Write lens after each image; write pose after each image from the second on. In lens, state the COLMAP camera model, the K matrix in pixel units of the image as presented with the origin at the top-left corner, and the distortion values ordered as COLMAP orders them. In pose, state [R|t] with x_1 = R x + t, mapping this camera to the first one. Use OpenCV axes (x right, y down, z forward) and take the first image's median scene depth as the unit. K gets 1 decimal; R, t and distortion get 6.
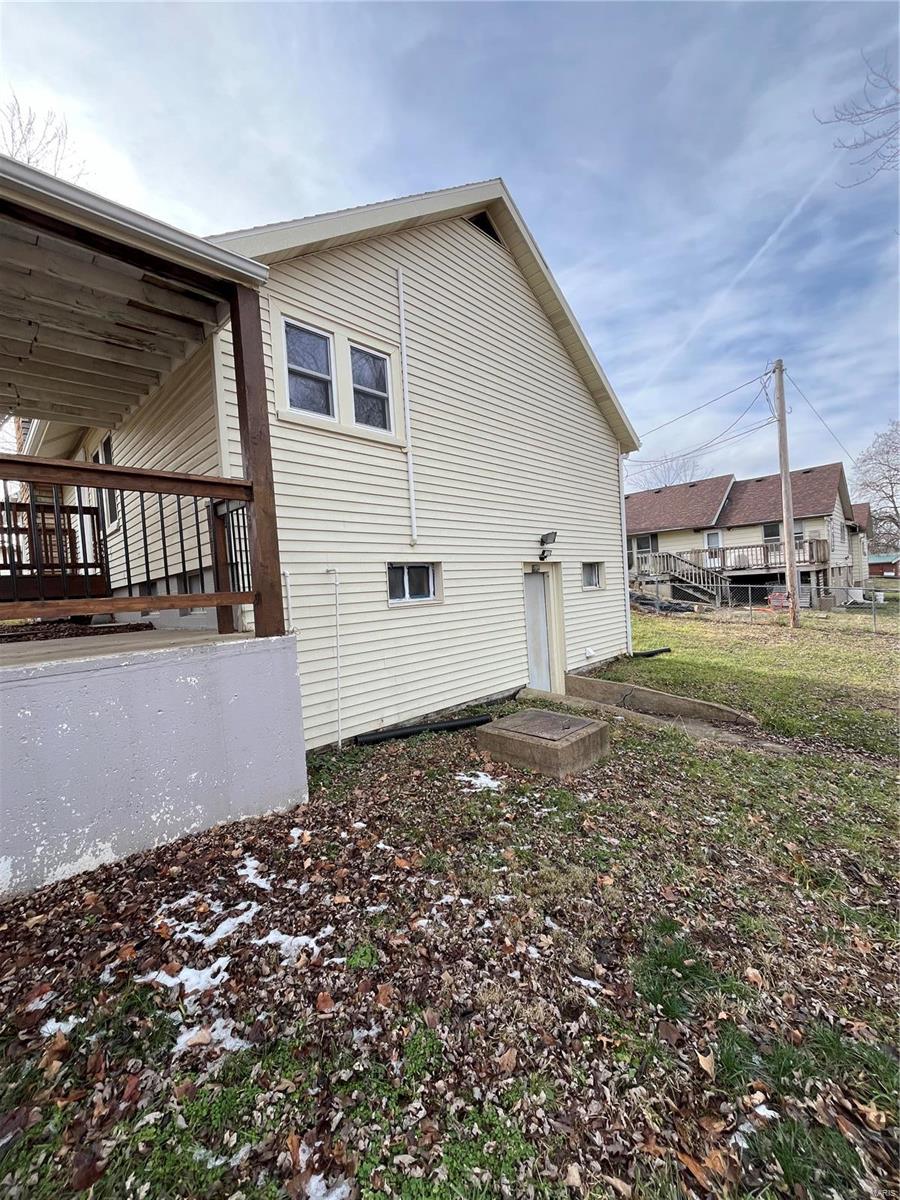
lens RADIAL K [[483.4, 0, 450.0], [0, 483.4, 600.0], [0, 0, 1]] dist [0.000371, -0.000528]
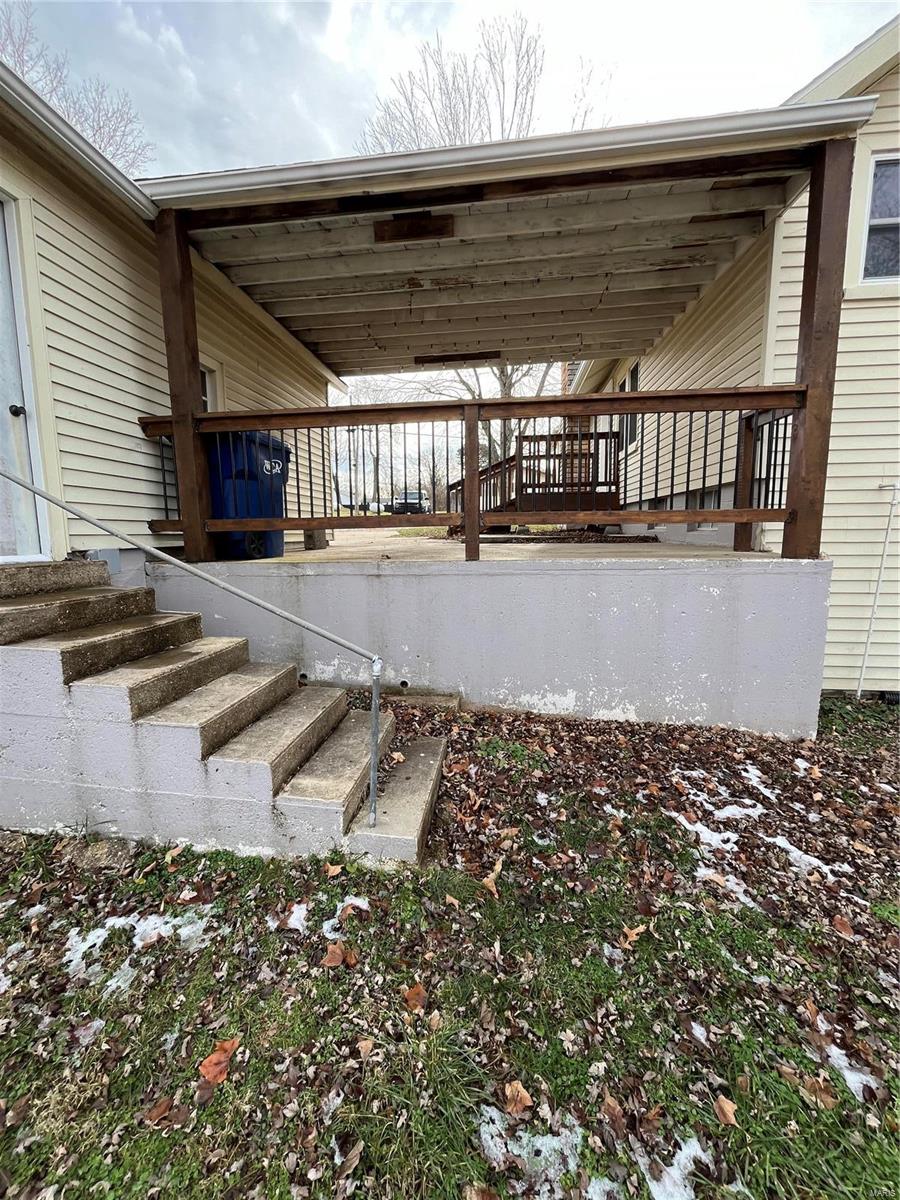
lens RADIAL K [[483.3, 0, 450.0], [0, 483.3, 600.0], [0, 0, 1]] dist [-0.002320, -0.000692]
pose [[0.613167, 0.173013, -0.770774, -0.073316], [-0.043899, 0.981676, 0.185431, 0.014648], [0.788733, -0.079864, 0.609526, -0.134738]]
